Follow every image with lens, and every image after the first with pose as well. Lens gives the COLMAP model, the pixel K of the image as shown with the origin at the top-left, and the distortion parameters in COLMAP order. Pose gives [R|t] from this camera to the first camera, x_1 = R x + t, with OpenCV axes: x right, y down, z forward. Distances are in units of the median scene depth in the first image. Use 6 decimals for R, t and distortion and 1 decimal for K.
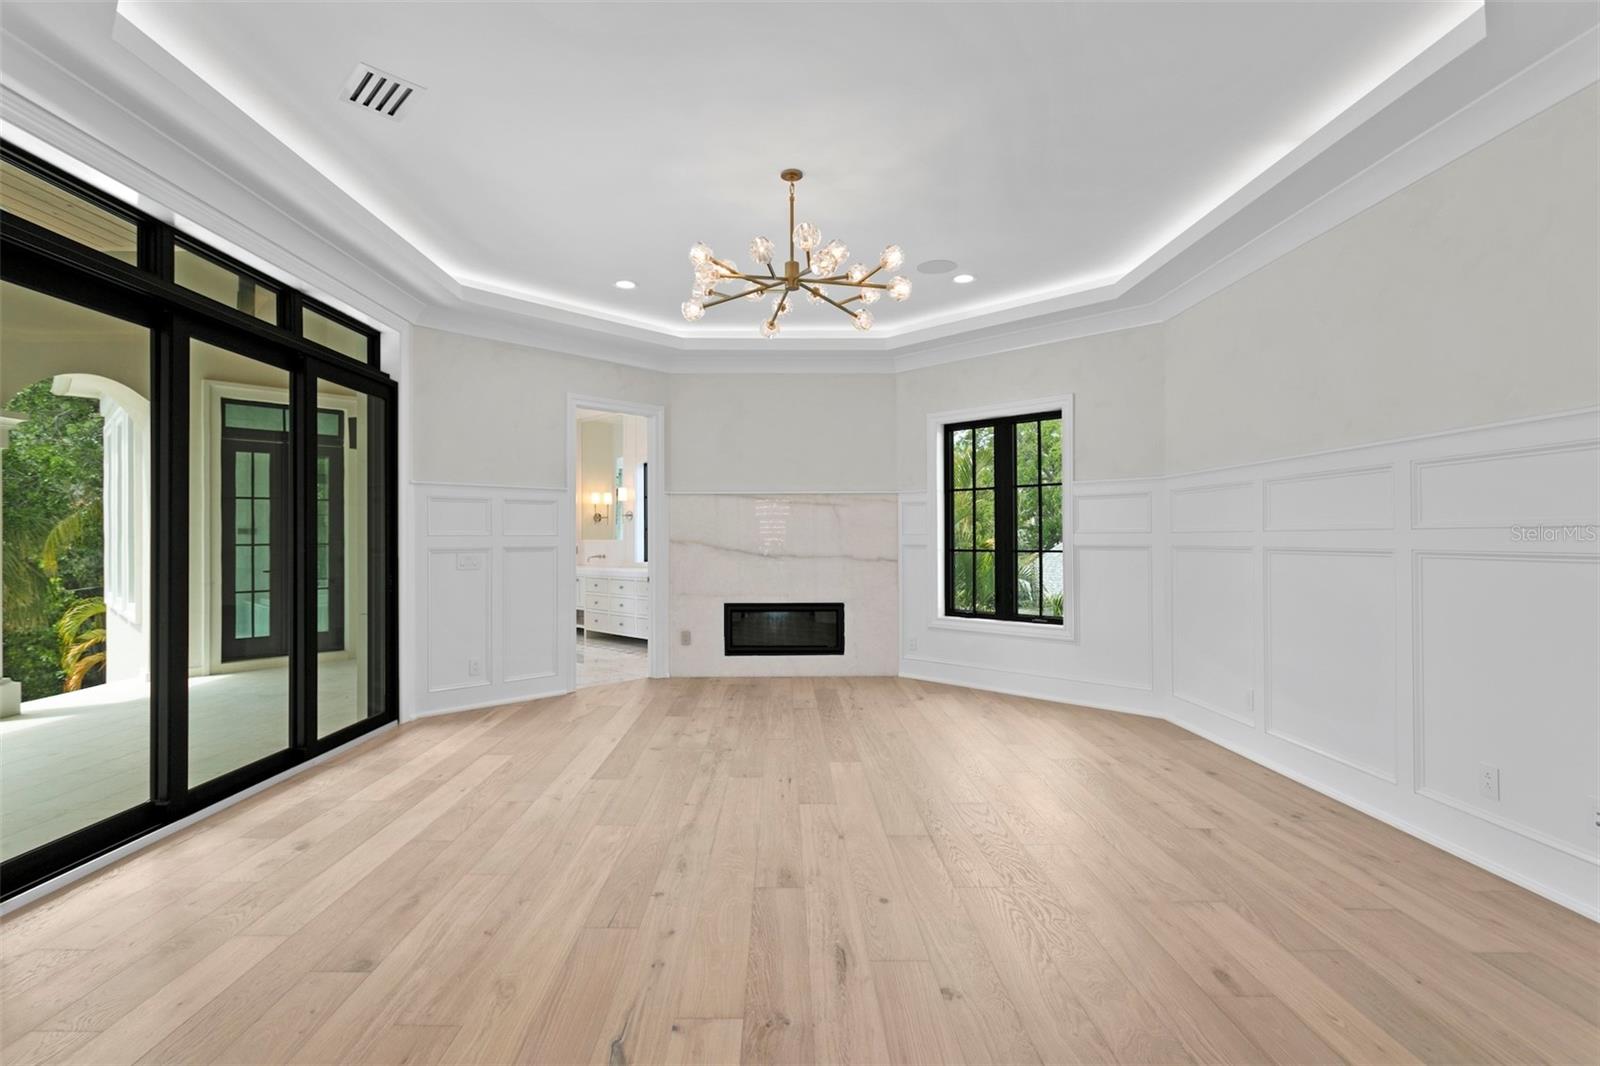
lens RADIAL K [[757.5, 0, 781.4], [0, 757.5, 535.1], [0, 0, 1]] dist [0.004652, 0.001340]
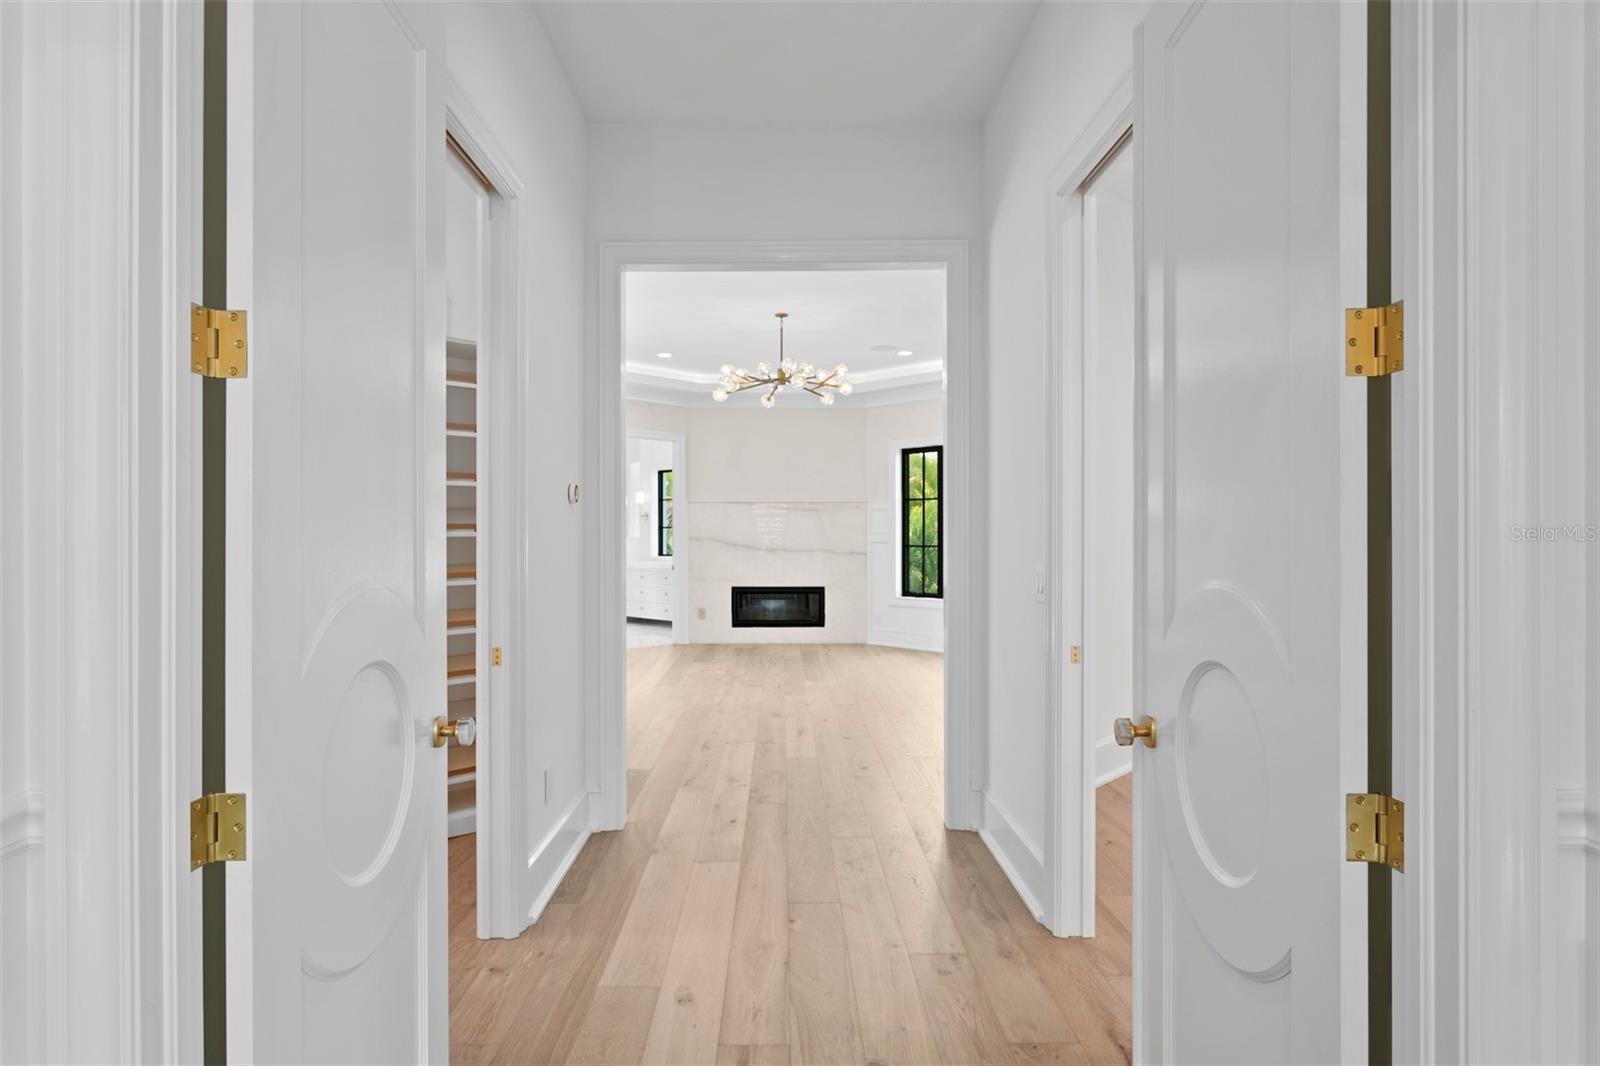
lens RADIAL K [[905.1, 0, 786.7], [0, 905.1, 541.7], [0, 0, 1]] dist [0.003262, 0.000055]
pose [[0.999967, 0.003438, 0.007334, 0.008769], [-0.003524, 0.999924, 0.011808, -0.006421], [-0.007292, -0.011833, 0.999903, -0.712571]]
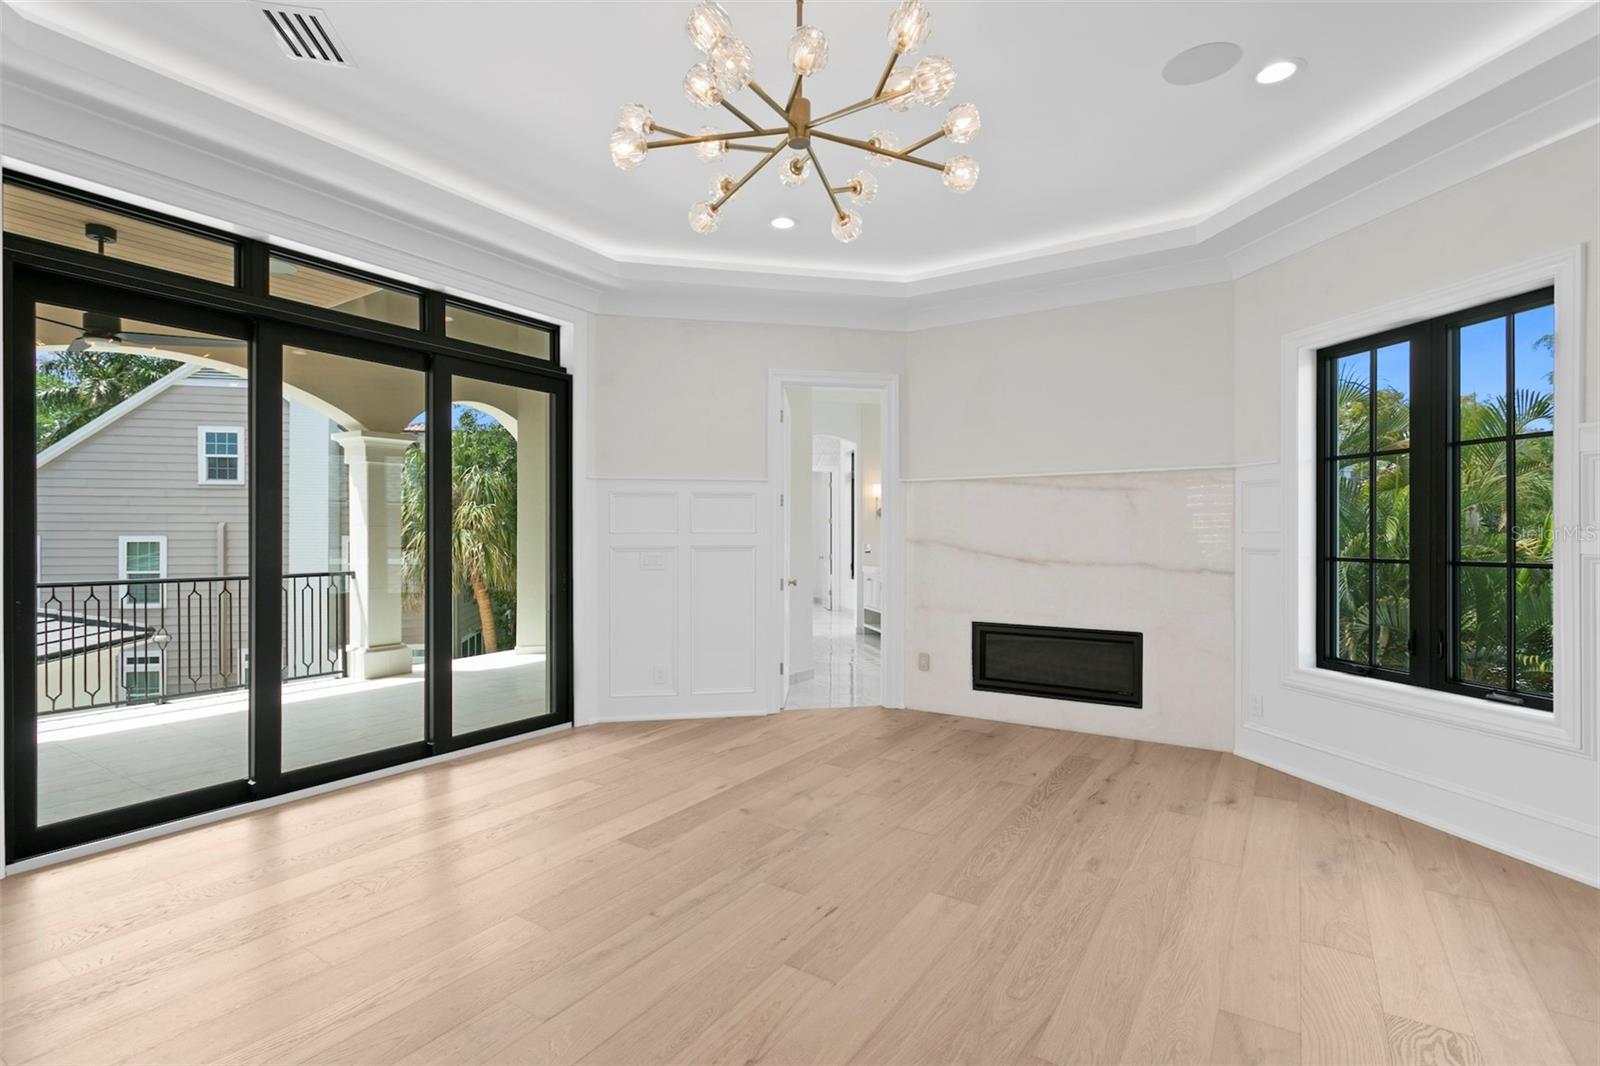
lens RADIAL K [[757.5, 0, 791.4], [0, 757.5, 540.1], [0, 0, 1]] dist [0.004652, 0.001340]
pose [[0.831429, 0.006806, -0.555589, 0.264856], [-0.000643, 0.999936, 0.011286, -0.001749], [0.555631, -0.009026, 0.831380, 0.344414]]
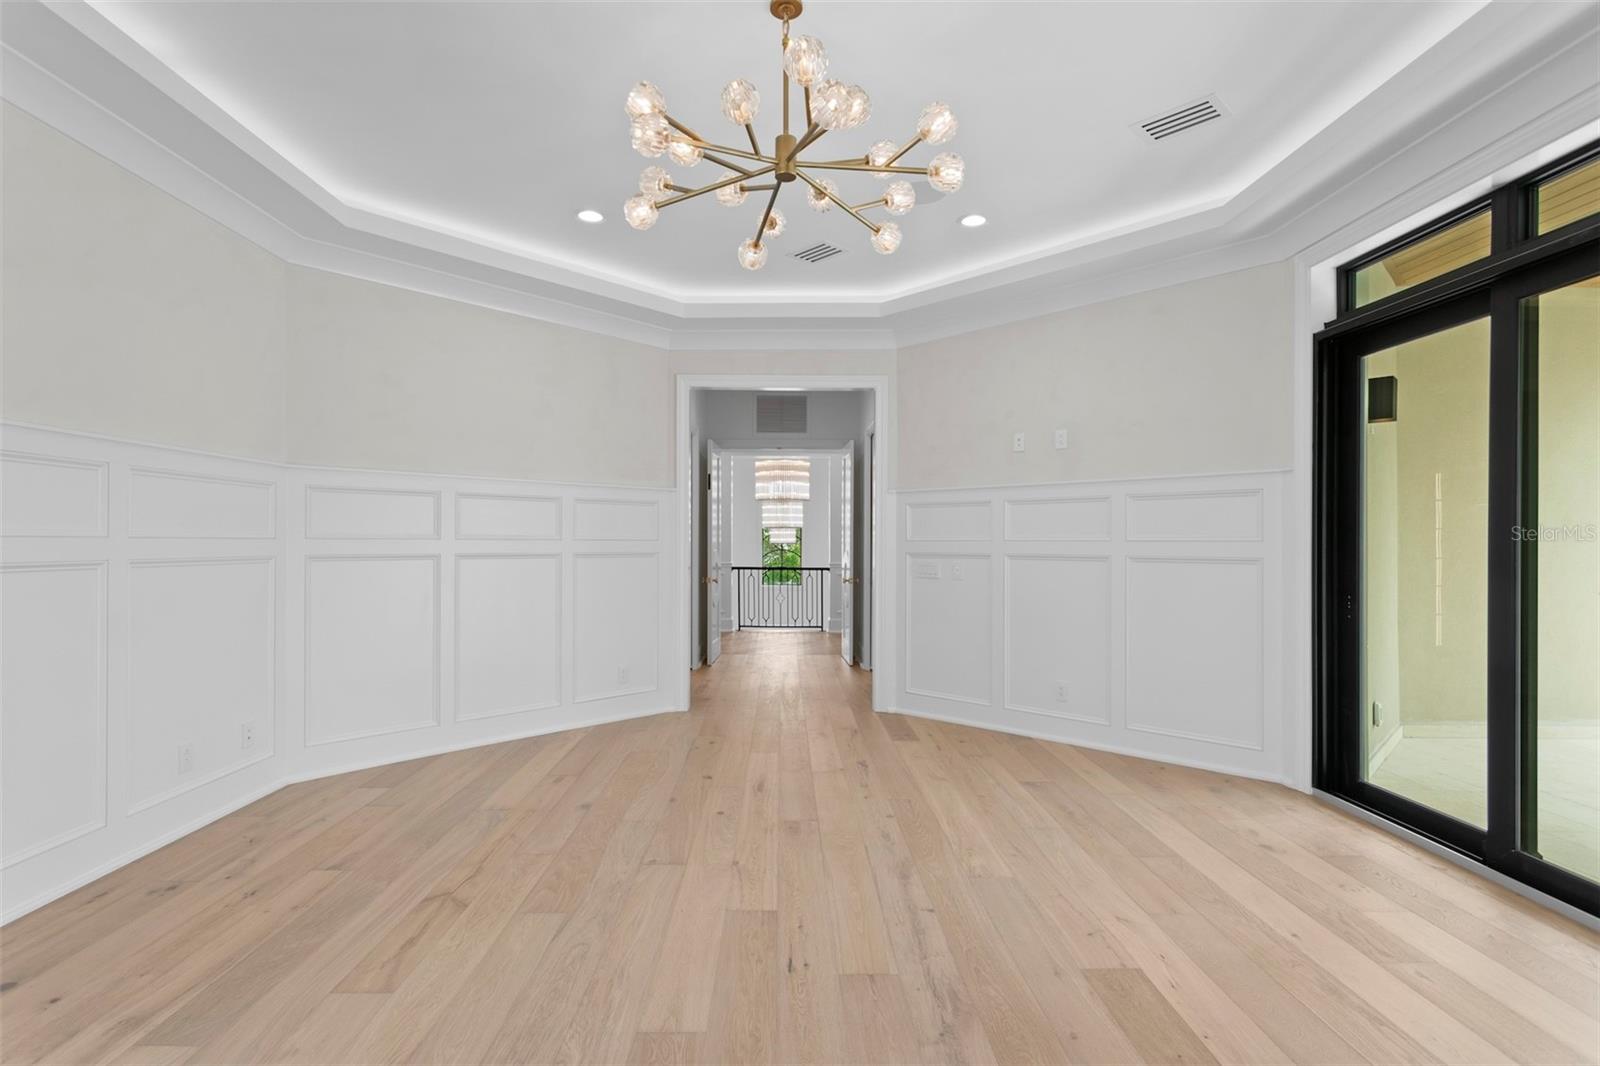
lens RADIAL K [[757.5, 0, 777.4], [0, 757.5, 534.3], [0, 0, 1]] dist [0.004652, 0.001340]
pose [[-0.999987, 0.001771, 0.004805, 0.013725], [0.001707, 0.999911, -0.013207, 0.000965], [-0.004828, -0.013198, -0.999901, 1.228905]]
